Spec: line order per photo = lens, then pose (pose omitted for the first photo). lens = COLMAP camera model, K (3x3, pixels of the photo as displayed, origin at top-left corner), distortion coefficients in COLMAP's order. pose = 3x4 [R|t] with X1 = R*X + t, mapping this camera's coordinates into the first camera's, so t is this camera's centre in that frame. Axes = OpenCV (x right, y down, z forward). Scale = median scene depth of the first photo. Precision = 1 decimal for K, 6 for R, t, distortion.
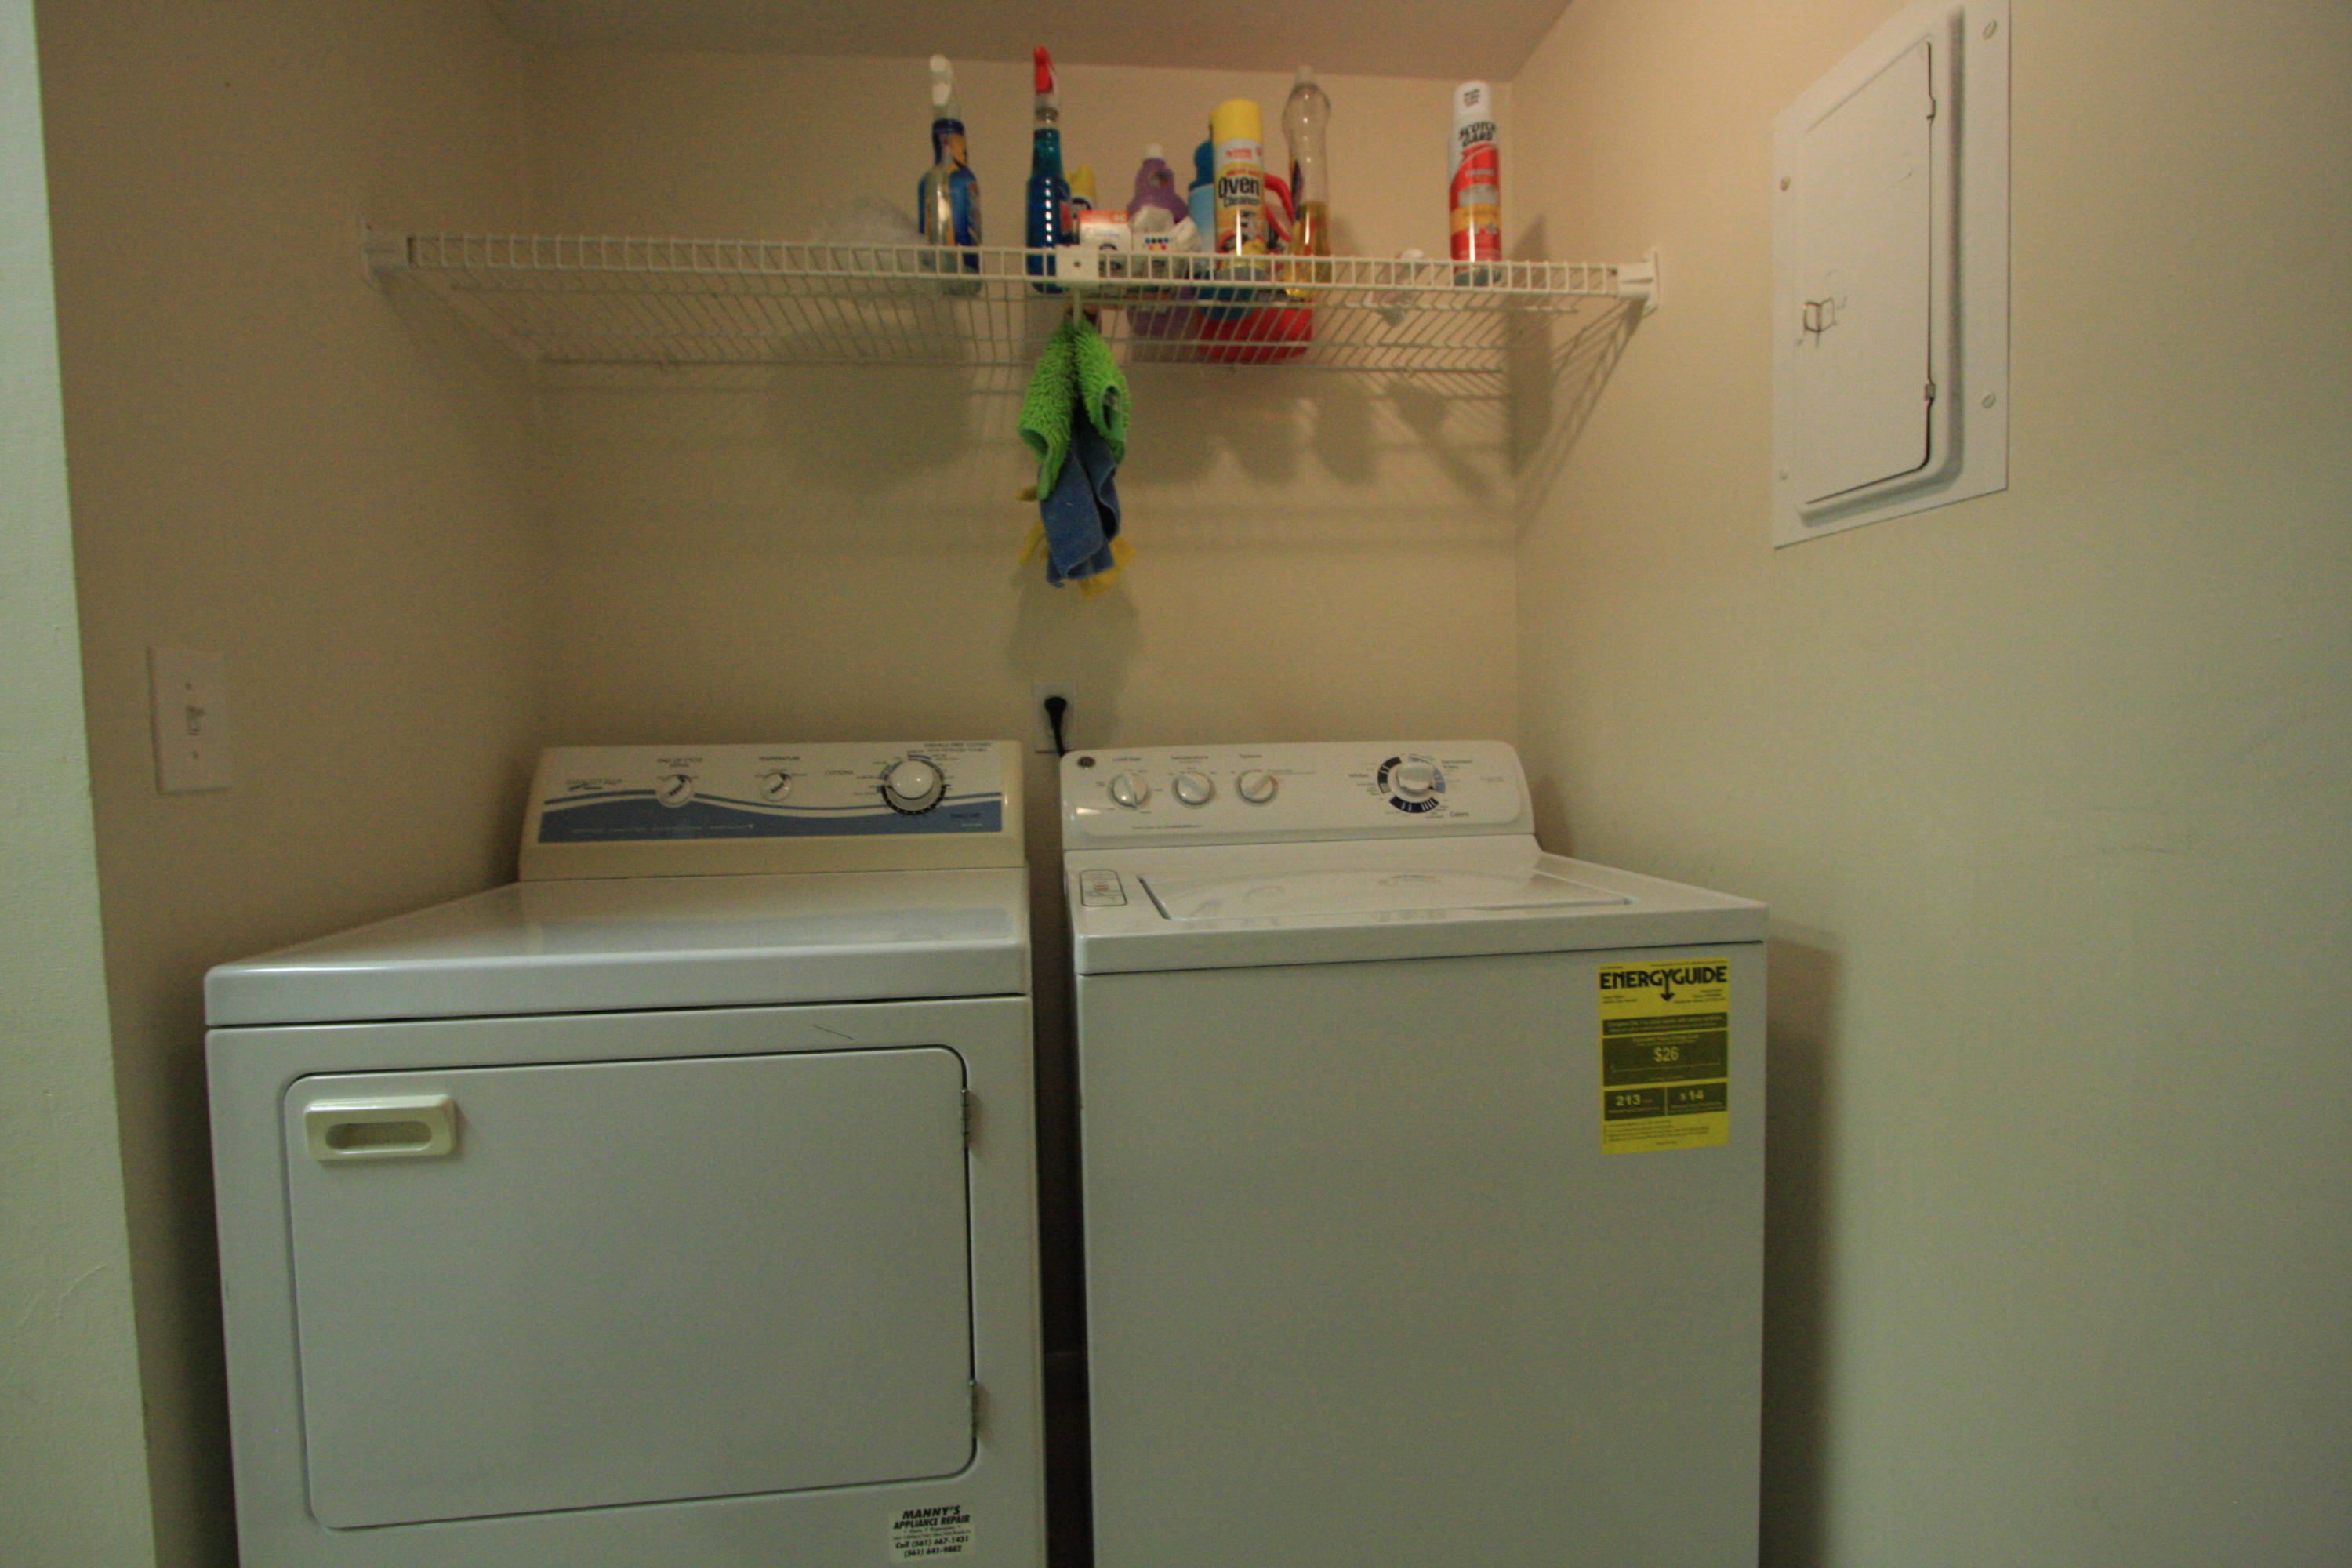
lens RADIAL K [[1088.1, 0, 1175.9], [0, 1088.1, 790.7], [0, 0, 1]] dist [-0.014657, 0.002015]
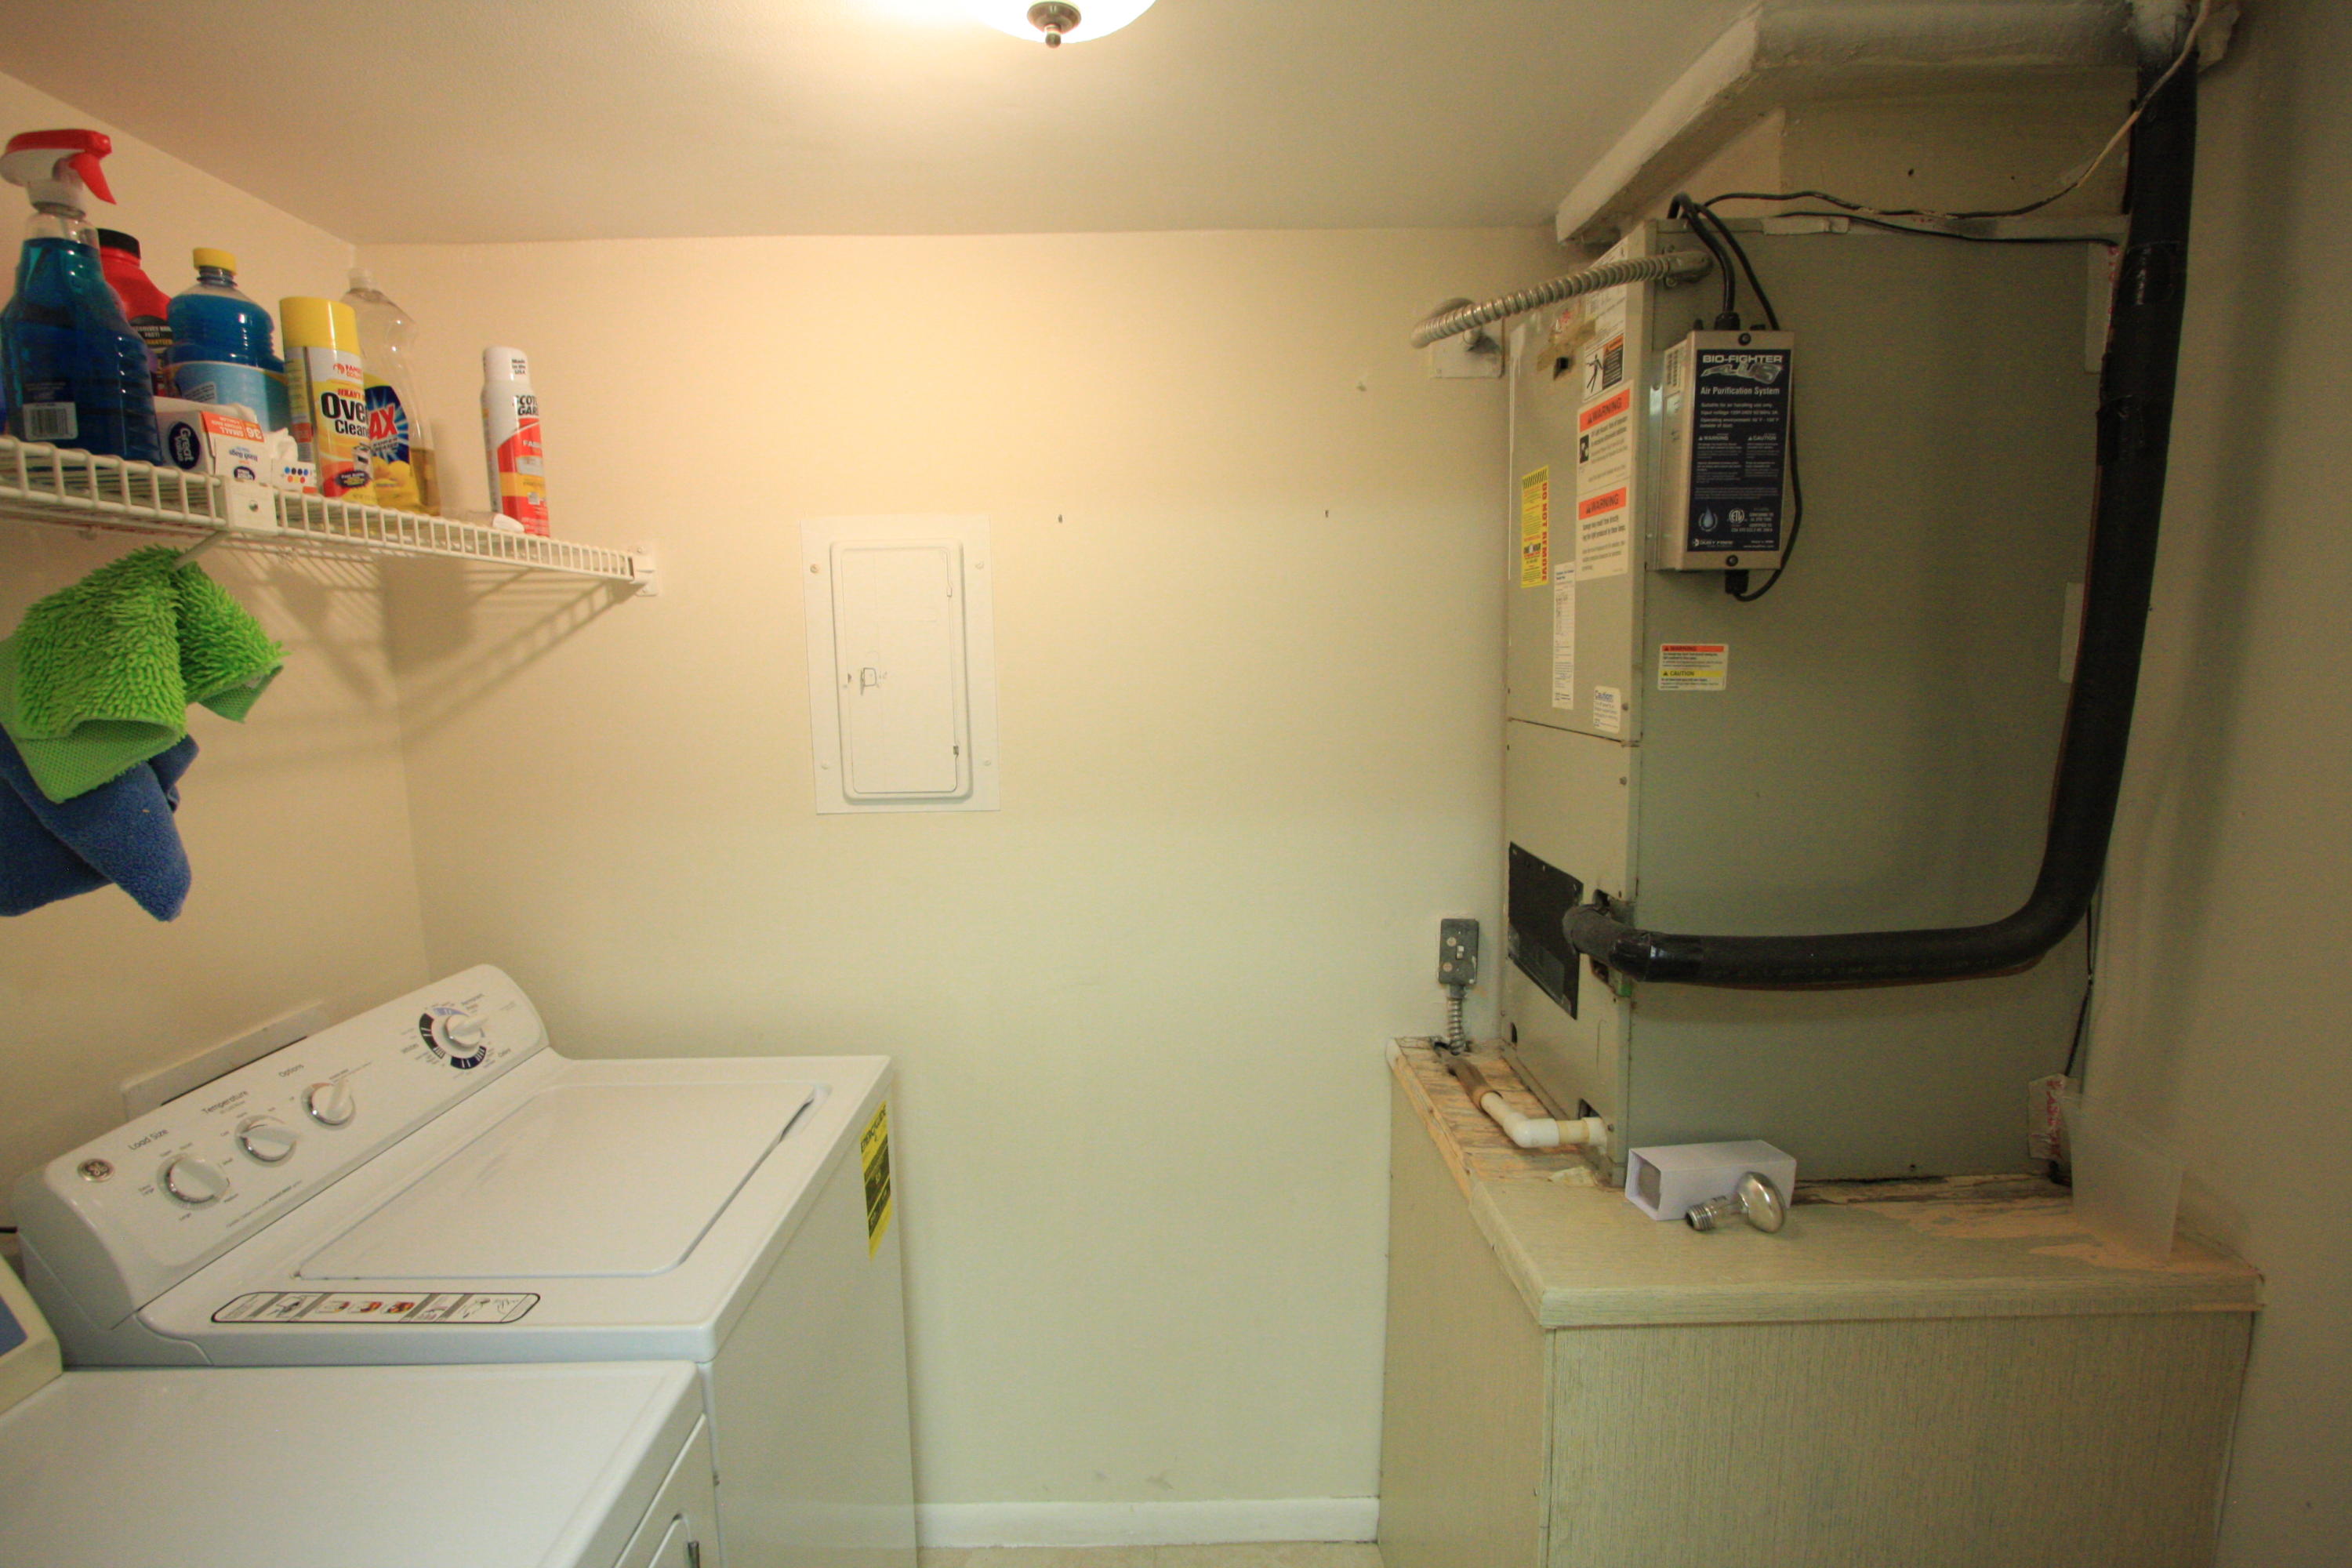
lens RADIAL K [[1088.1, 0, 1168.3], [0, 1088.1, 787.3], [0, 0, 1]] dist [-0.014657, 0.002015]
pose [[0.121704, -0.095770, 0.987935, -0.615774], [0.066760, 0.993870, 0.088121, -0.264829], [-0.990319, 0.055230, 0.127351, 0.257022]]
